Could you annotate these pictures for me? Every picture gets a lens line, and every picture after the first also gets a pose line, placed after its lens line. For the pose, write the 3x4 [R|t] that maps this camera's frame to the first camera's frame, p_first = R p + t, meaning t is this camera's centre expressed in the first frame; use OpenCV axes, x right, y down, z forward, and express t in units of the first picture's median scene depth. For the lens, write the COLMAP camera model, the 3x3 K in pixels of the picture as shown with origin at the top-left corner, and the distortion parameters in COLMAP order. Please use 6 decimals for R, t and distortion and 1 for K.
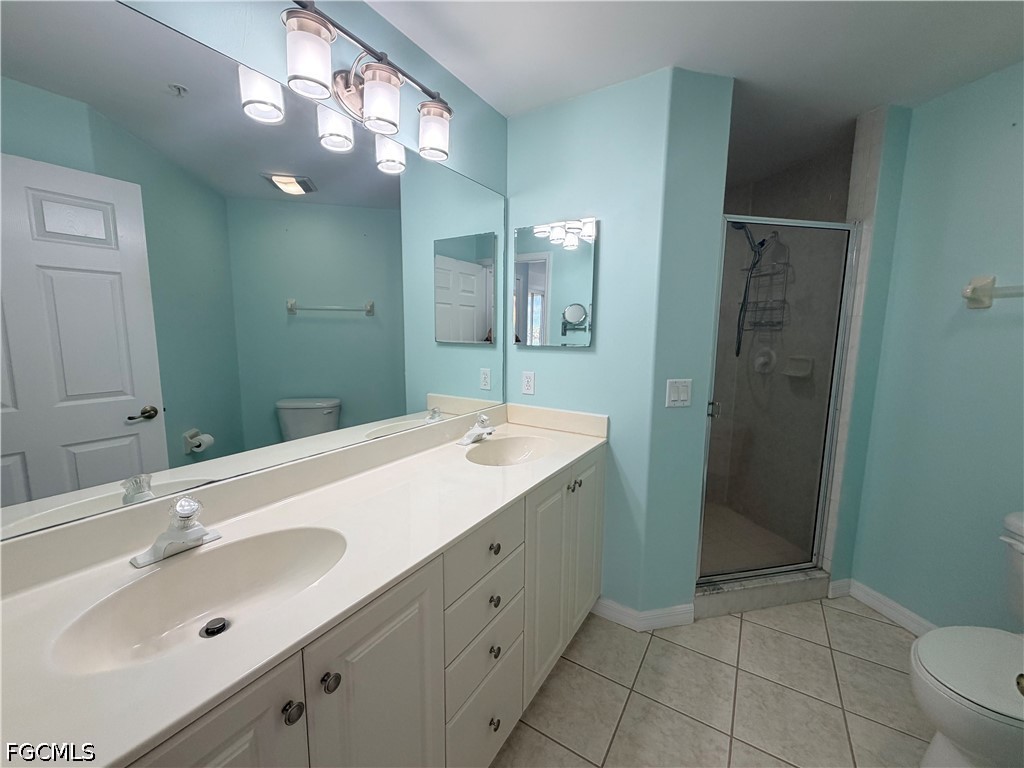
lens RADIAL K [[408.0, 0, 507.5], [0, 408.0, 383.5], [0, 0, 1]] dist [0.002660, 0.000178]
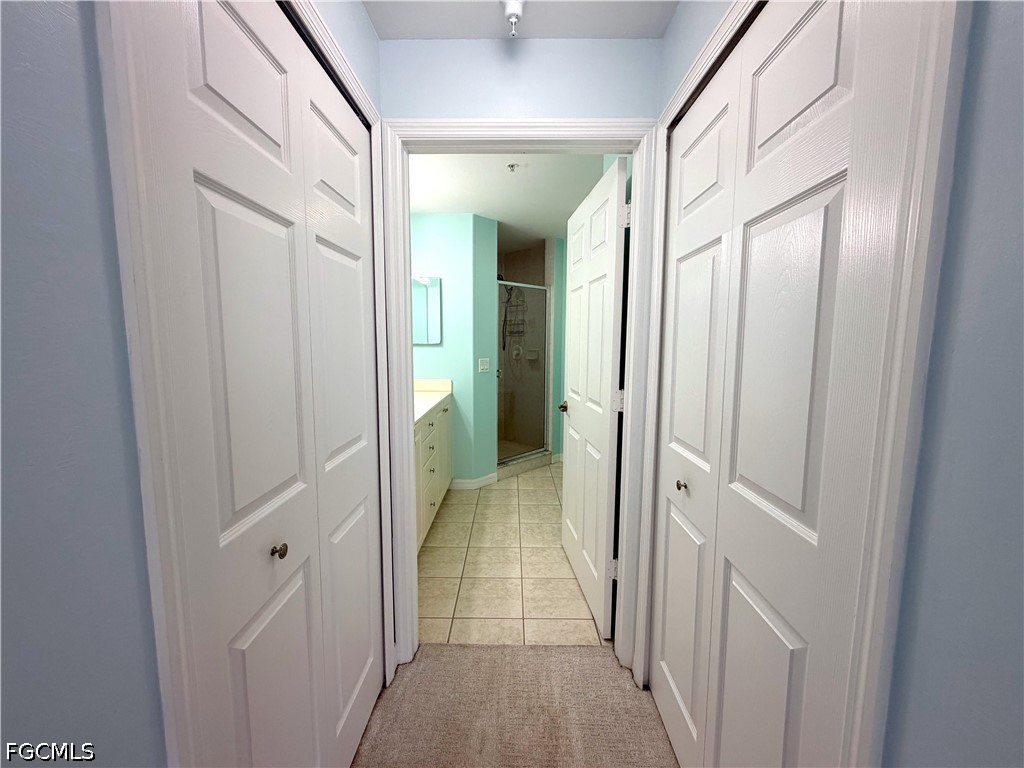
lens RADIAL K [[408.0, 0, 509.7], [0, 408.0, 381.2], [0, 0, 1]] dist [0.002660, 0.000178]
pose [[0.849349, -0.057295, 0.524713, -0.482736], [0.072442, 0.997338, -0.008359, 0.112686], [-0.522837, 0.045111, 0.851238, -0.704206]]
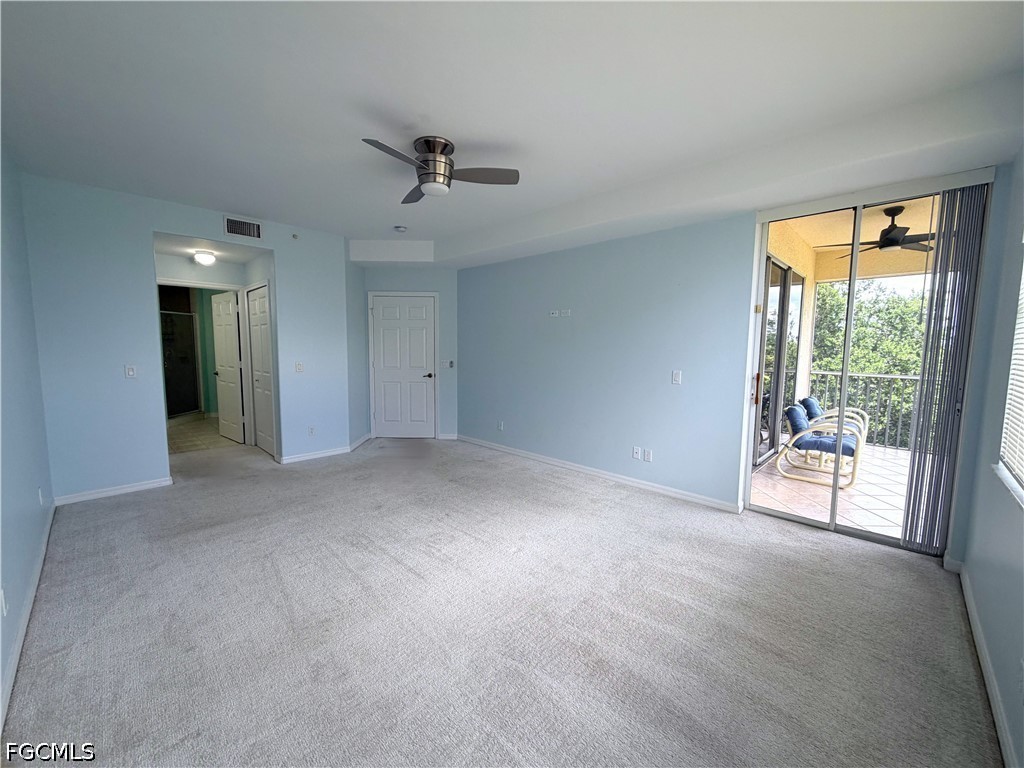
lens RADIAL K [[408.0, 0, 512.3], [0, 408.0, 386.8], [0, 0, 1]] dist [0.002660, 0.000178]
pose [[0.204879, -0.097081, 0.973961, -2.123080], [0.120333, 0.990019, 0.073368, 0.328929], [-0.971362, 0.102168, 0.214516, -2.409437]]
